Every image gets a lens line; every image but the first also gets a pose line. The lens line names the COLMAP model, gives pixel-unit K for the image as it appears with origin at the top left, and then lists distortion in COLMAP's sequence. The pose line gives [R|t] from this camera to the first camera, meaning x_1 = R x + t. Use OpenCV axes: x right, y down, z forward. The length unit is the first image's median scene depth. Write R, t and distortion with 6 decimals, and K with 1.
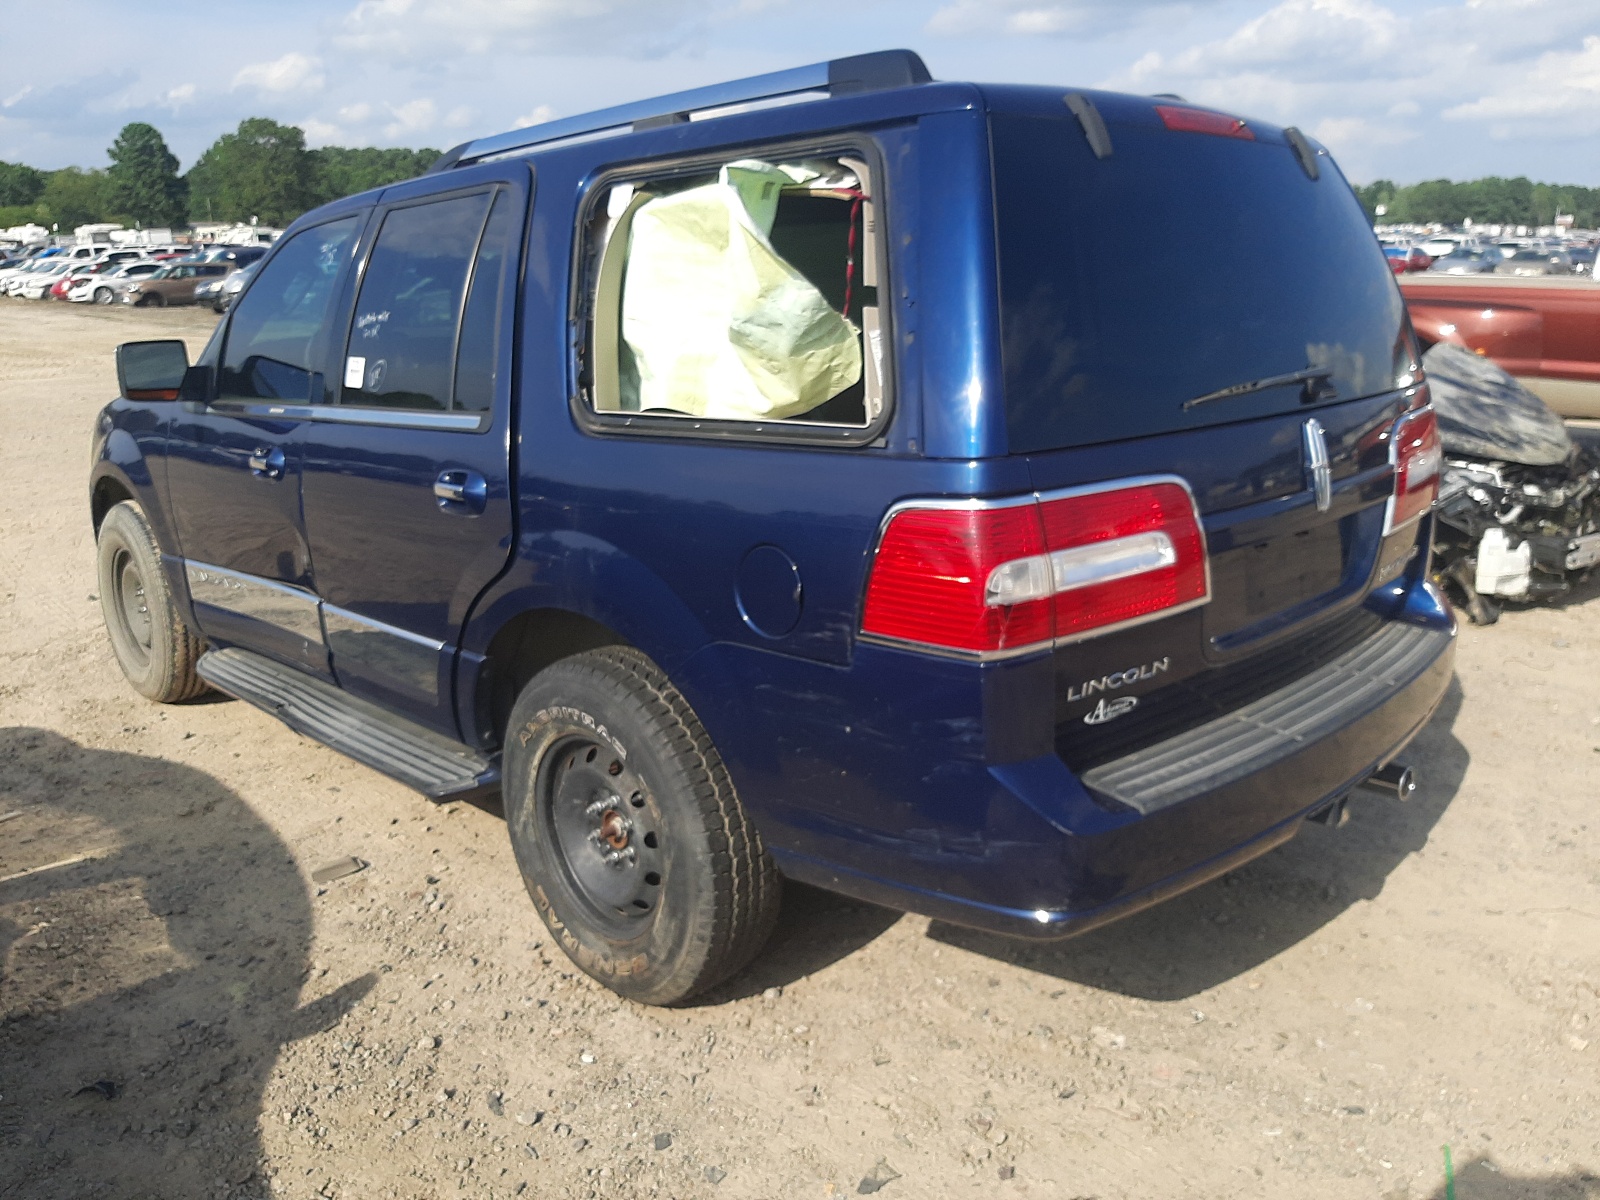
lens RADIAL K [[1423.4, 0, 799.2], [0, 1423.4, 528.8], [0, 0, 1]] dist [0.095519, -0.188813]
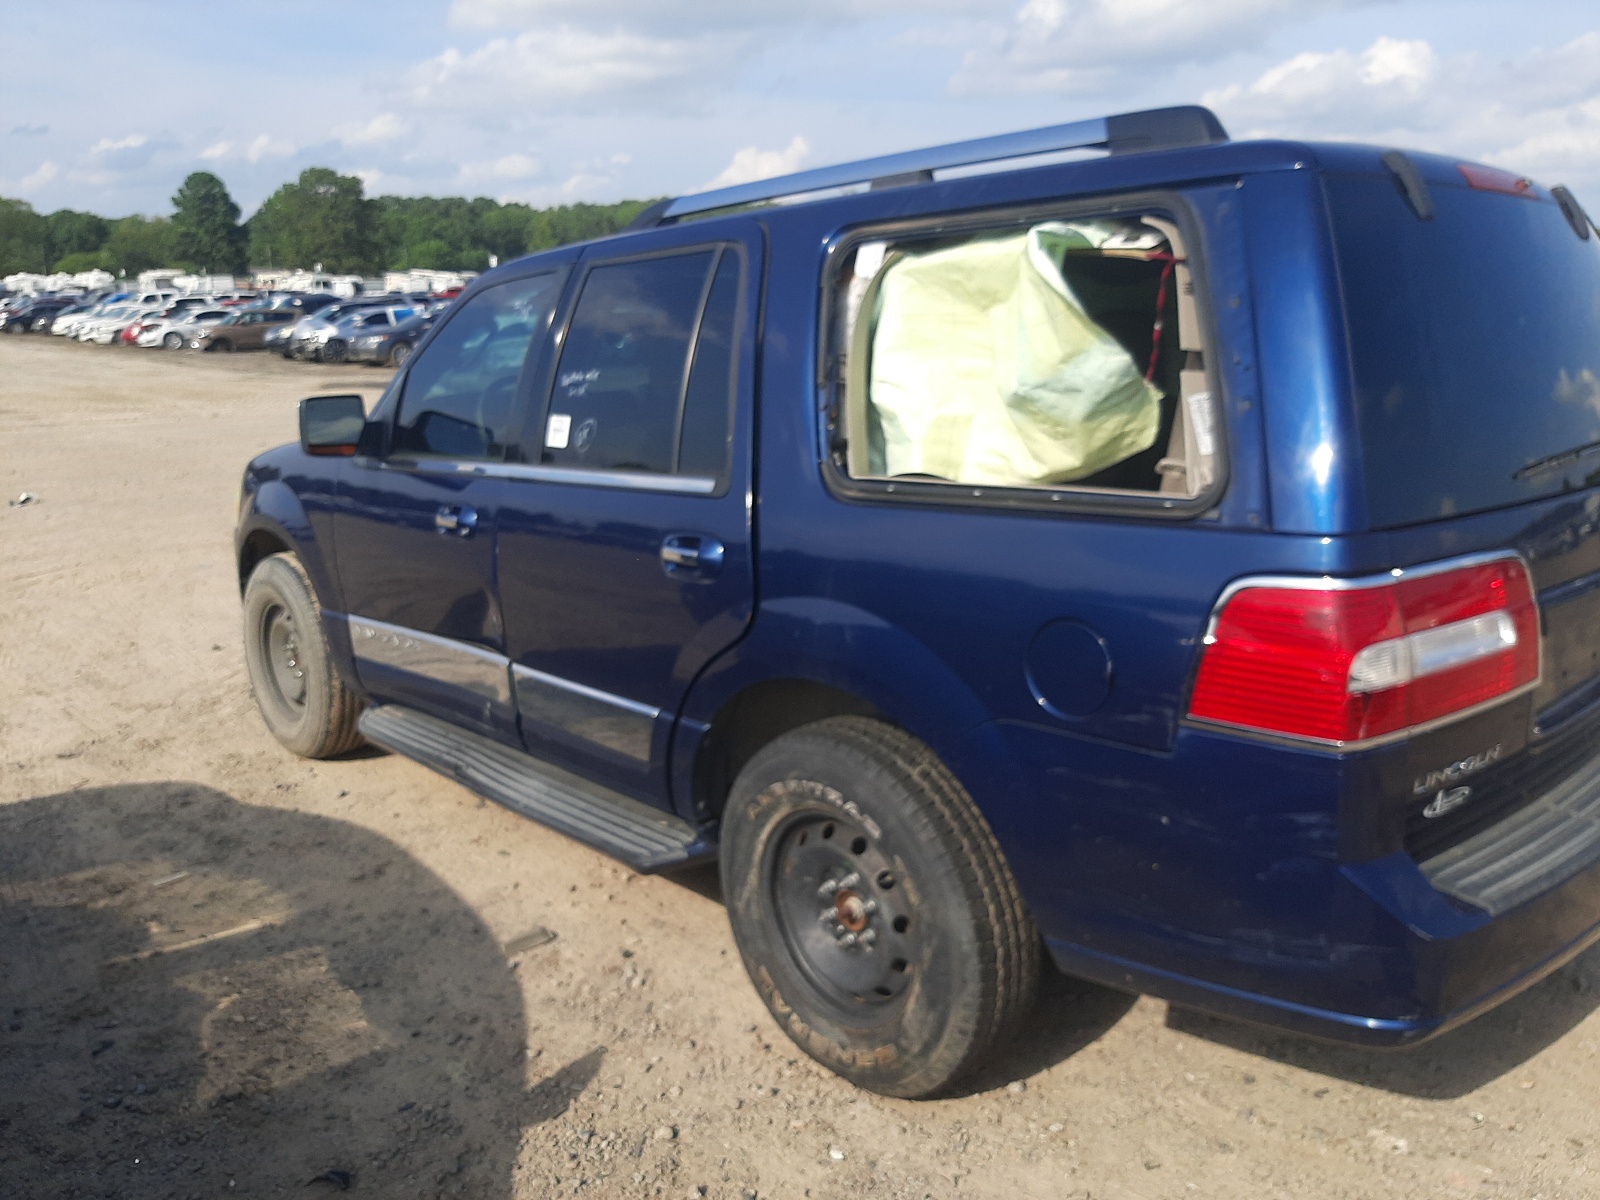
lens RADIAL K [[1423.4, 0, 799.2], [0, 1423.4, 528.8], [0, 0, 1]] dist [0.095519, -0.188813]
pose [[0.999623, 0.007184, -0.026484, -0.138233], [-0.008017, 0.999472, -0.031477, -0.014518], [0.026244, 0.031677, 0.999154, 0.031060]]
